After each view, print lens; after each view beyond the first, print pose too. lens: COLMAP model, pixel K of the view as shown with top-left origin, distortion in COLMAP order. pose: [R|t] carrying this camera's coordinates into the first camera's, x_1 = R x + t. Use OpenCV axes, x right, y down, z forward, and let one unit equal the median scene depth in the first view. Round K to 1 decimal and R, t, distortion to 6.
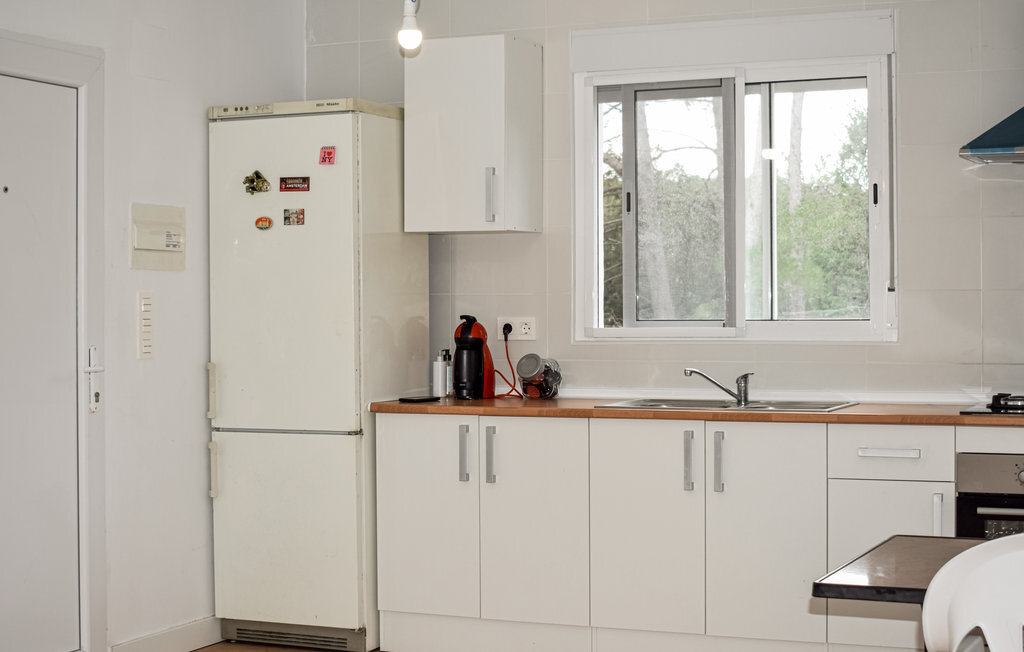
lens RADIAL K [[1655.8, 0, 512.0], [0, 1655.8, 326.0], [0, 0, 1]] dist [-0.165066, 0.000789]
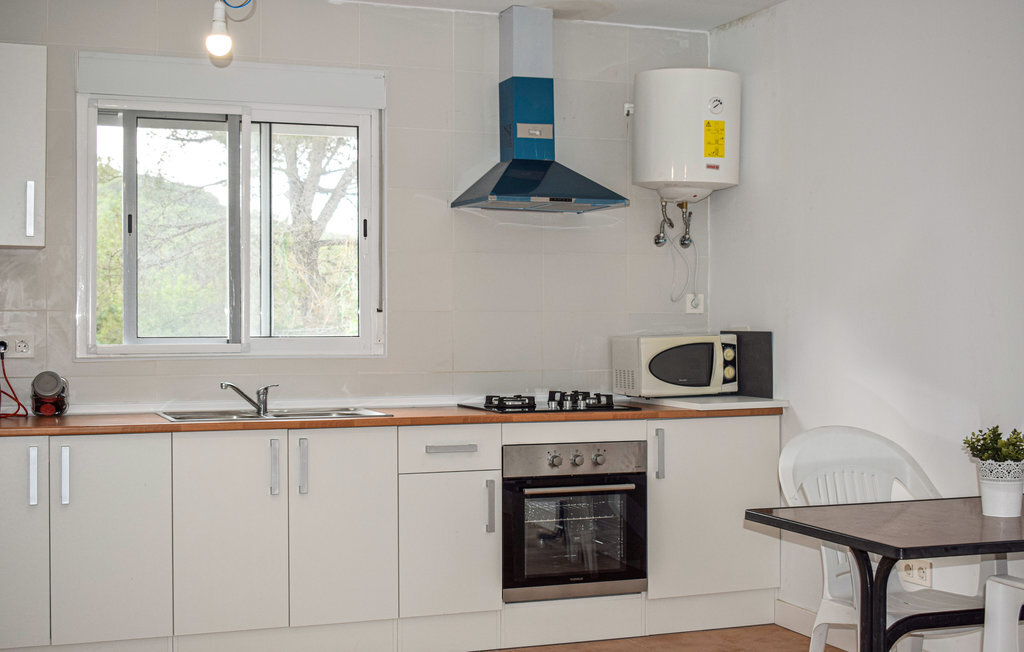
lens RADIAL K [[1346.7, 0, 512.0], [0, 1346.7, 326.0], [0, 0, 1]] dist [0.004300, -0.025282]
pose [[0.722474, 0.002263, 0.691395, -0.379089], [0.006253, 0.999932, -0.009807, -0.001007], [-0.691370, 0.011409, 0.722411, 0.247019]]
